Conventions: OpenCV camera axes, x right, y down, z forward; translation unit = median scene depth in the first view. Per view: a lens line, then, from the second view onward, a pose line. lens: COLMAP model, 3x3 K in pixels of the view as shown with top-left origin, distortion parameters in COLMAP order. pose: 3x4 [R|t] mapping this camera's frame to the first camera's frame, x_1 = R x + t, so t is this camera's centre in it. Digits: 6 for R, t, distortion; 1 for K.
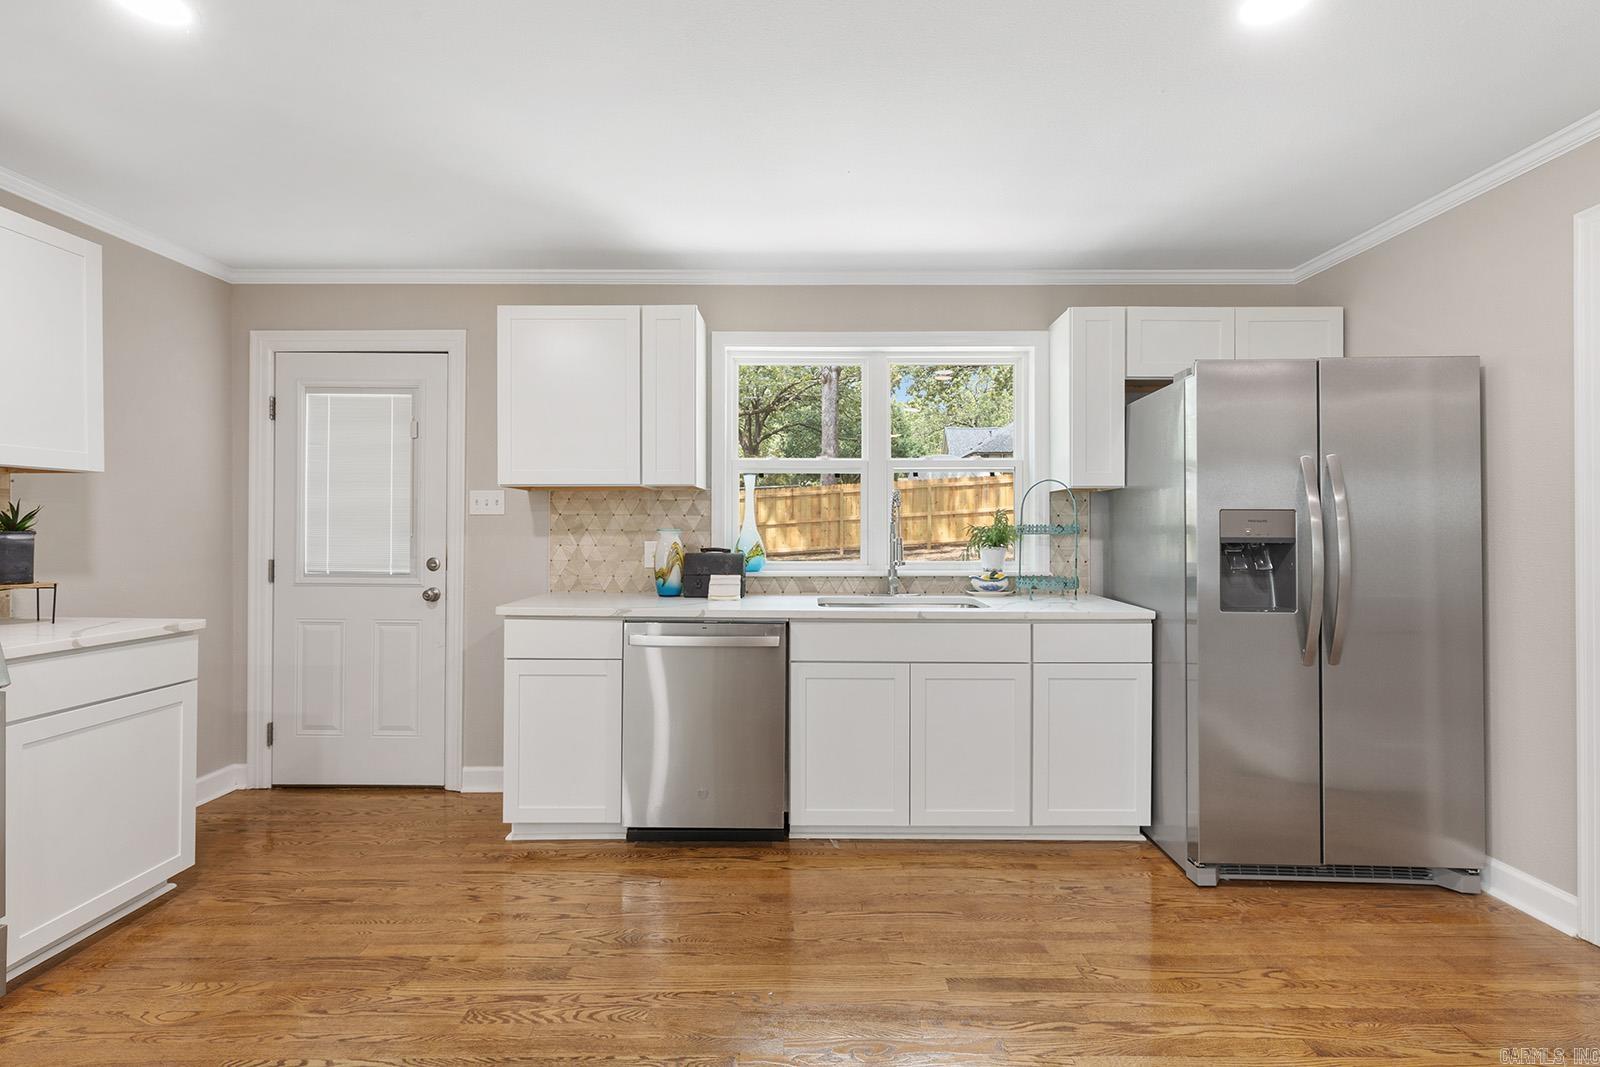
lens RADIAL K [[731.7, 0, 805.1], [0, 731.7, 525.7], [0, 0, 1]] dist [0.007301, 0.000133]
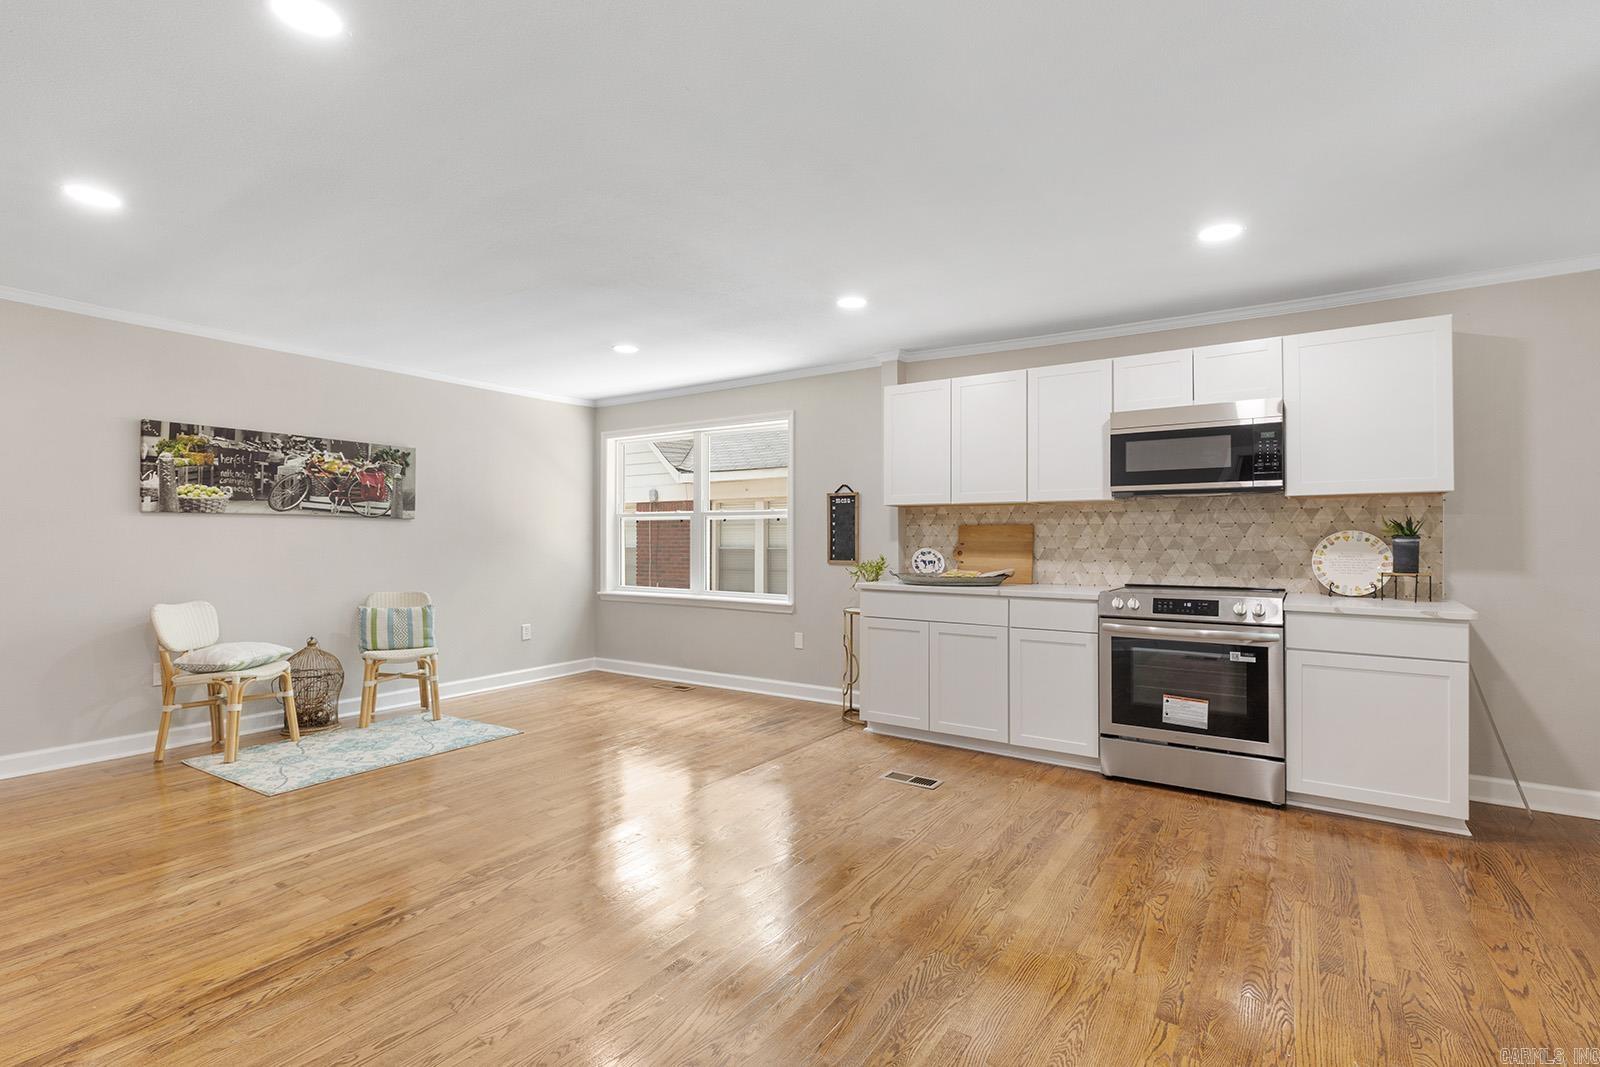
lens RADIAL K [[731.7, 0, 805.4], [0, 731.7, 528.1], [0, 0, 1]] dist [0.007301, 0.000133]
pose [[-0.551668, -0.011427, -0.833986, 0.595098], [0.003366, 0.999867, -0.015927, 0.007329], [0.834057, -0.011593, -0.551556, 0.618406]]
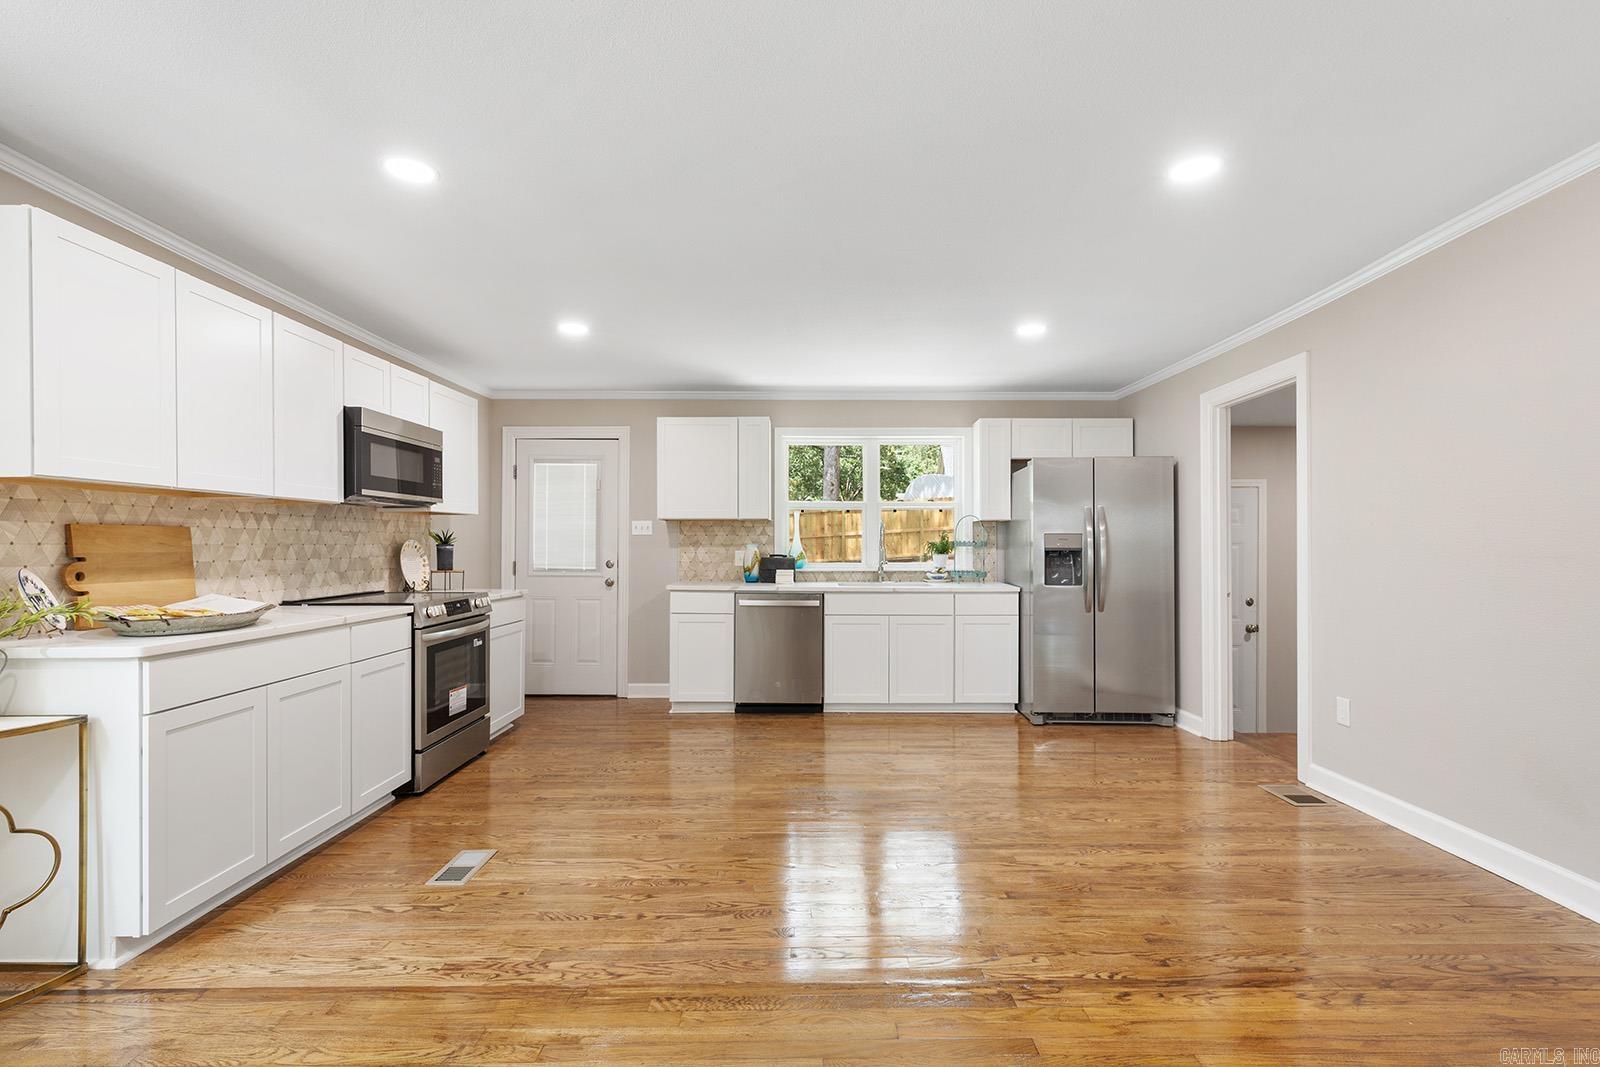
lens RADIAL K [[731.7, 0, 794.0], [0, 731.7, 541.1], [0, 0, 1]] dist [0.007301, 0.000133]
pose [[0.999907, 0.000203, -0.013637, -0.064736], [-0.000181, 0.999999, 0.001558, -0.004008], [0.013637, -0.001555, 0.999906, -0.767978]]
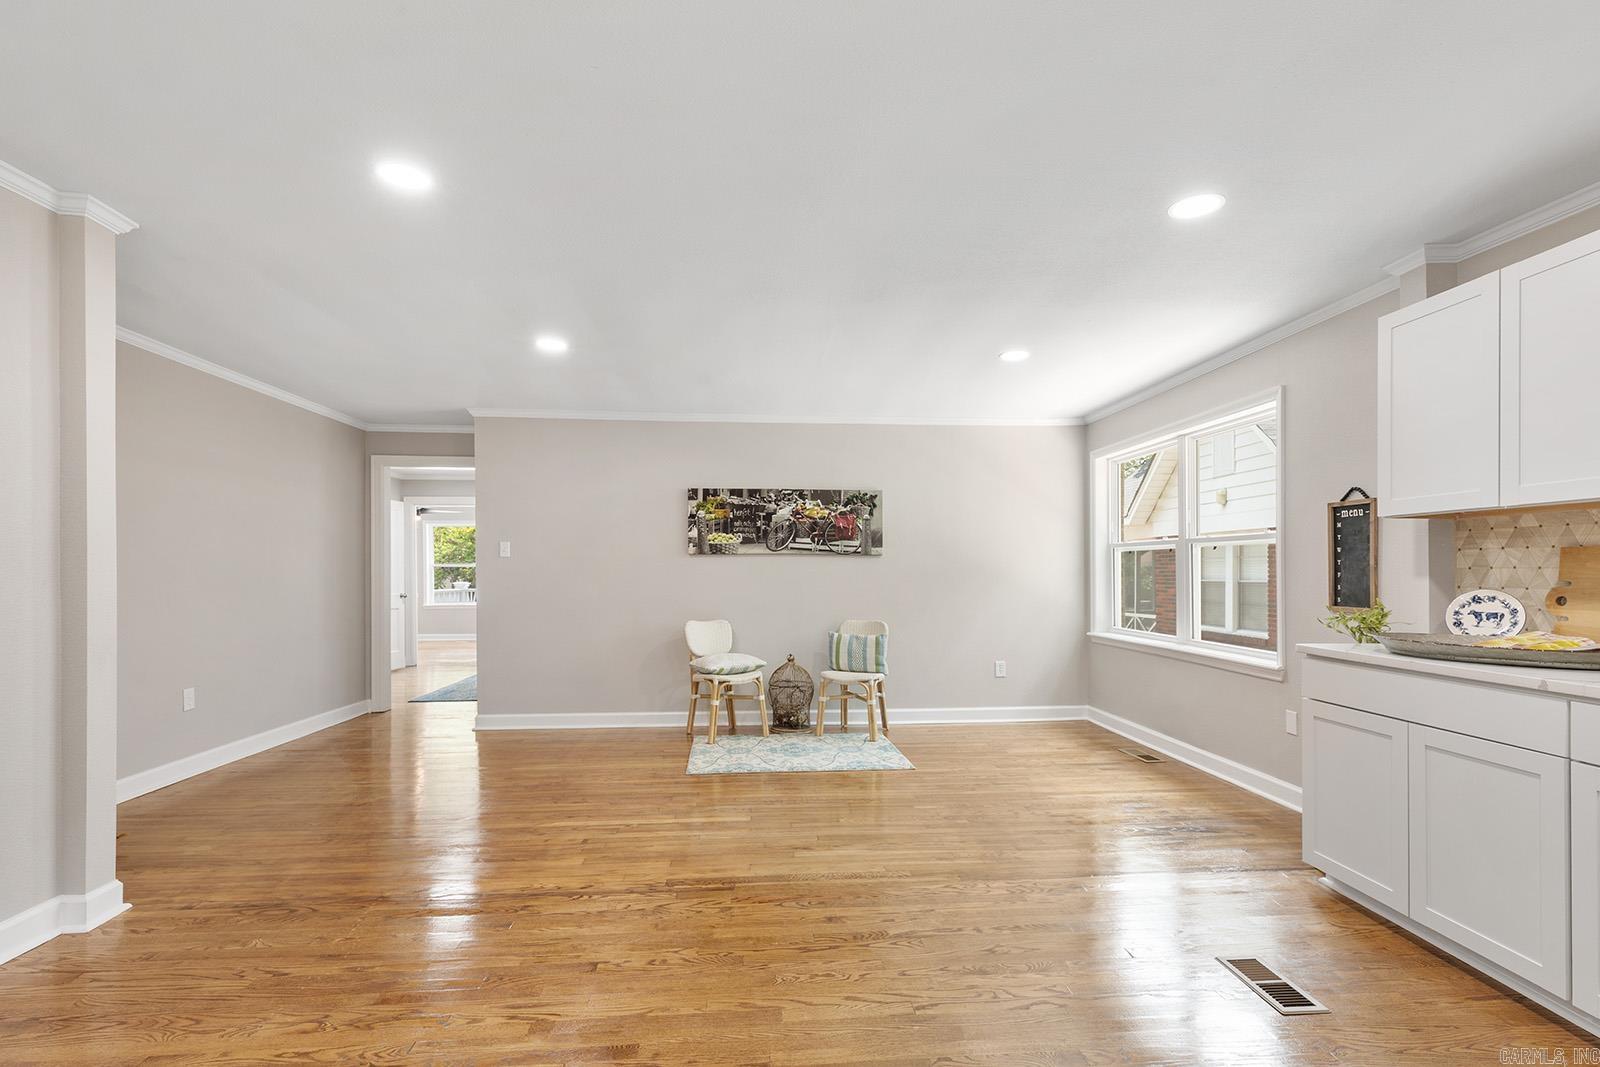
lens RADIAL K [[731.7, 0, 820.1], [0, 731.7, 571.3], [0, 0, 1]] dist [0.007301, 0.000133]
pose [[-0.995533, 0.002928, -0.094373, 0.006875], [0.003382, 0.999983, -0.004656, 0.005548], [0.094358, -0.004955, -0.995526, 0.760124]]
